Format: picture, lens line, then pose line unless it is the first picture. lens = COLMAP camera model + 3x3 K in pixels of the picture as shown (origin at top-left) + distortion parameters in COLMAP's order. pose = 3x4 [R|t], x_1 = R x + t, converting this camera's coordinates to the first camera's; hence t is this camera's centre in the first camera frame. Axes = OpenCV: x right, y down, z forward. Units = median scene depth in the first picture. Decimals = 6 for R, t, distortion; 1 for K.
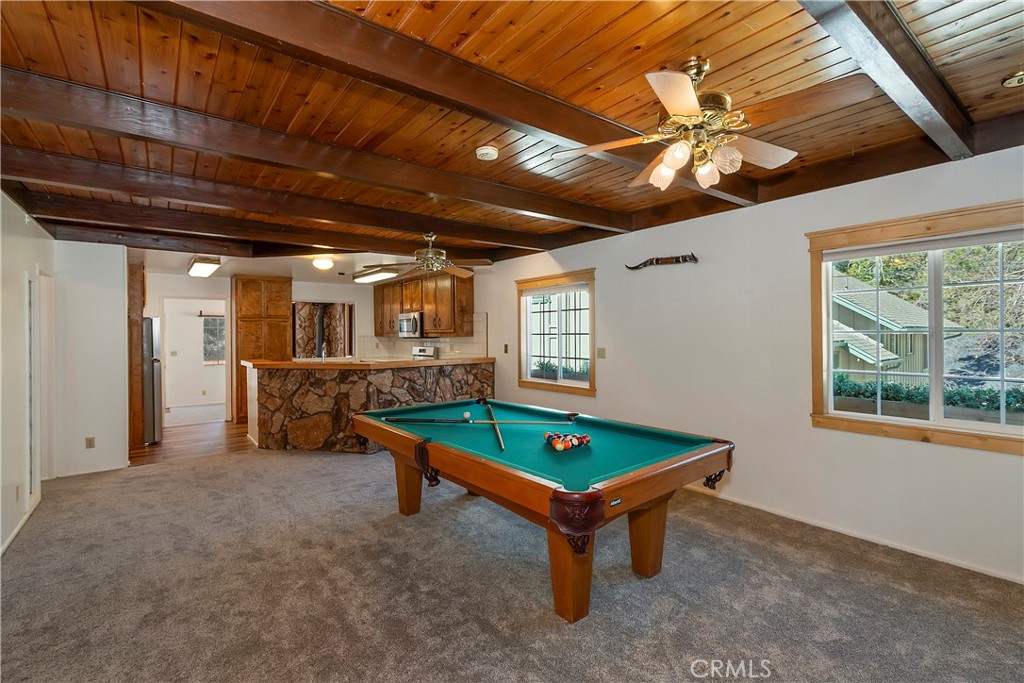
lens RADIAL K [[458.3, 0, 507.1], [0, 458.3, 333.3], [0, 0, 1]] dist [0.006610, -0.002536]
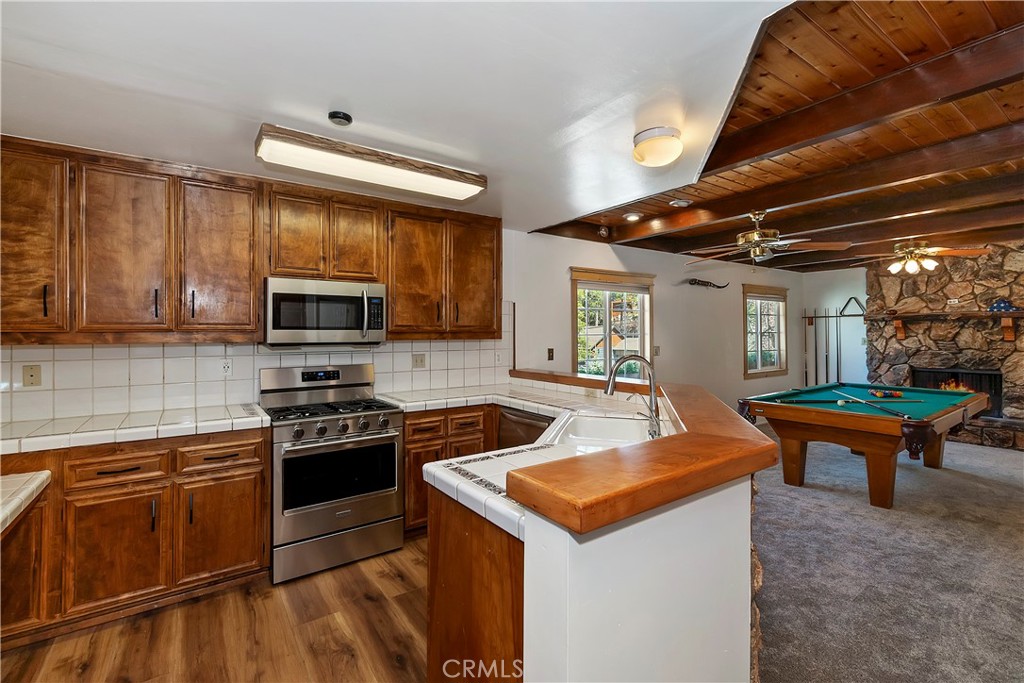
lens RADIAL K [[458.3, 0, 509.3], [0, 458.3, 331.2], [0, 0, 1]] dist [0.006610, -0.002536]
pose [[0.041668, 0.012440, 0.999054, -0.742252], [0.004466, 0.999910, -0.012637, 0.005516], [-0.999122, 0.004988, 0.041609, 1.035812]]
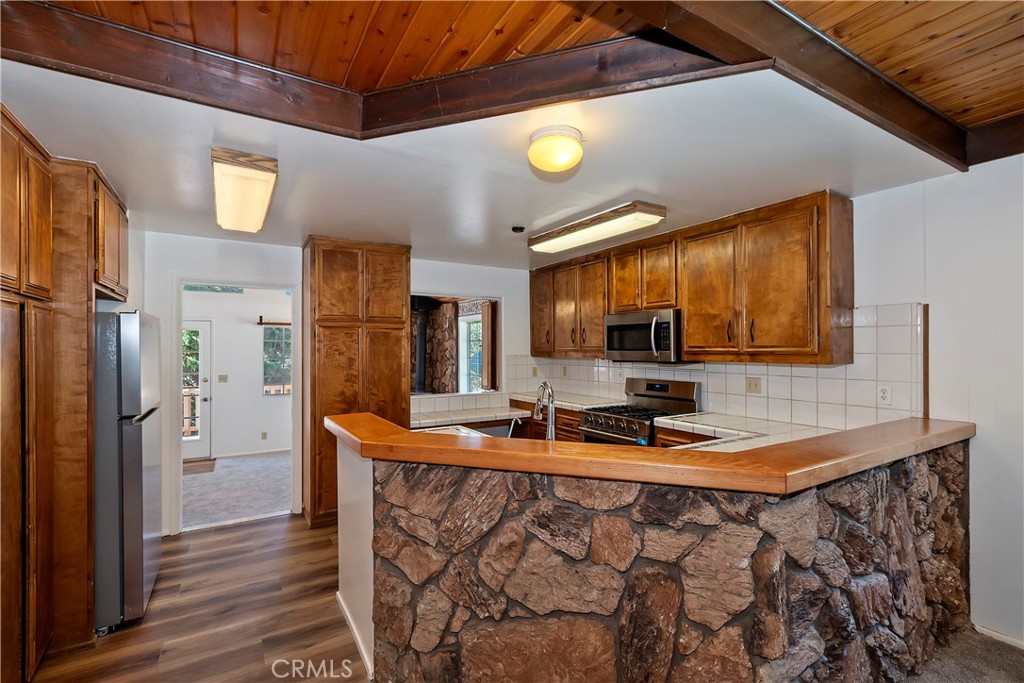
lens RADIAL K [[458.3, 0, 506.5], [0, 458.3, 348.1], [0, 0, 1]] dist [0.006610, -0.002536]
pose [[0.992744, 0.005665, -0.120113, -0.366834], [-0.005777, 0.999983, -0.000588, -0.005256], [0.120107, 0.001278, 0.992760, 0.607686]]
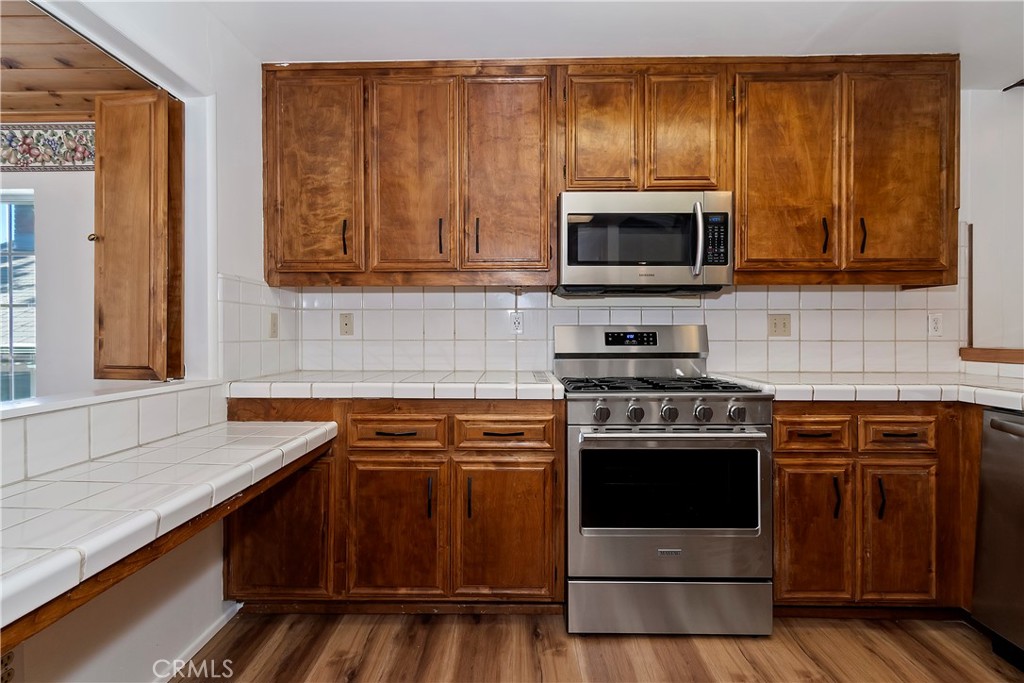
lens RADIAL K [[458.3, 0, 505.1], [0, 458.3, 331.7], [0, 0, 1]] dist [0.006610, -0.002536]
pose [[0.621843, 0.009515, 0.783084, -0.579534], [-0.003398, 0.999950, -0.009451, 0.046677], [-0.783134, 0.003216, 0.621844, 1.121886]]
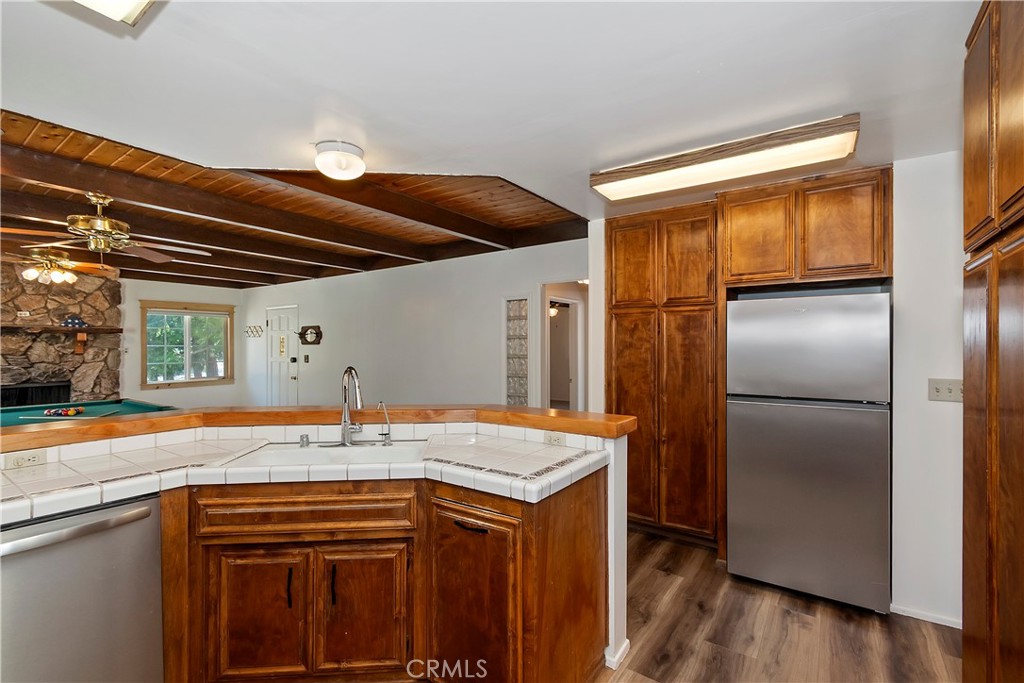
lens RADIAL K [[458.3, 0, 509.9], [0, 458.3, 343.2], [0, 0, 1]] dist [0.006610, -0.002536]
pose [[-0.956727, 0.008027, -0.290878, -0.395499], [0.008593, 0.999963, -0.000668, 0.002999], [0.290862, -0.003139, -0.956760, 1.326196]]
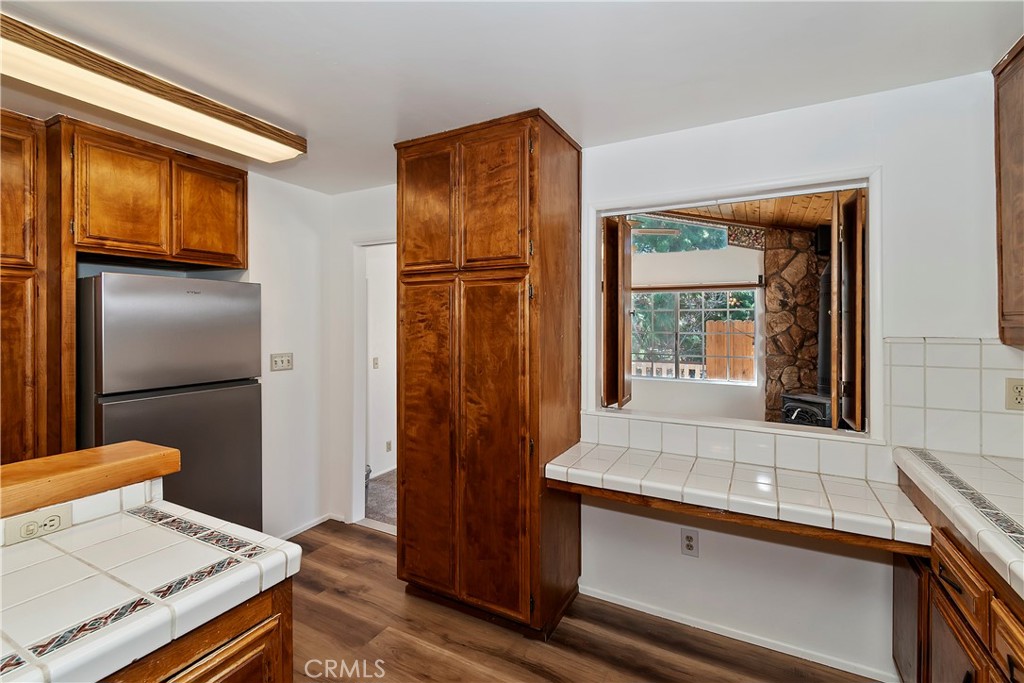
lens RADIAL K [[458.3, 0, 514.6], [0, 458.3, 319.3], [0, 0, 1]] dist [0.006610, -0.002536]
pose [[0.410904, 0.004705, -0.911666, -0.294983], [-0.005058, 0.999983, 0.002881, -0.003927], [0.911664, 0.003427, 0.410921, 1.099061]]
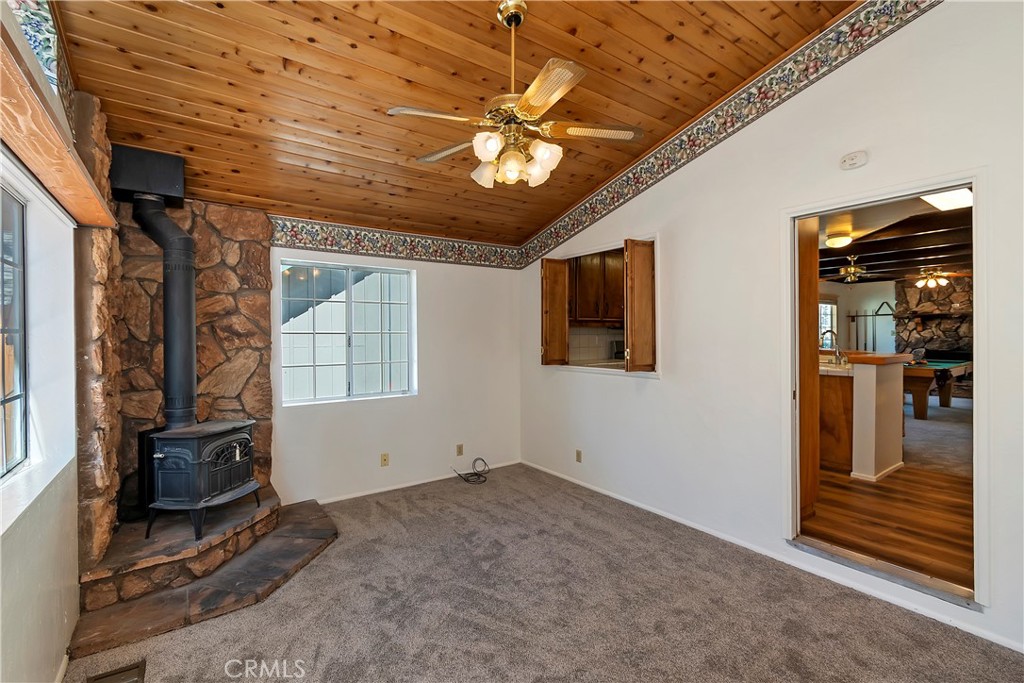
lens RADIAL K [[458.3, 0, 513.3], [0, 458.3, 337.2], [0, 0, 1]] dist [0.006610, -0.002536]
pose [[0.026926, 0.001180, 0.999637, -1.227105], [0.005519, 0.999984, -0.001329, 0.029936], [-0.999622, 0.005553, 0.026919, 1.502200]]
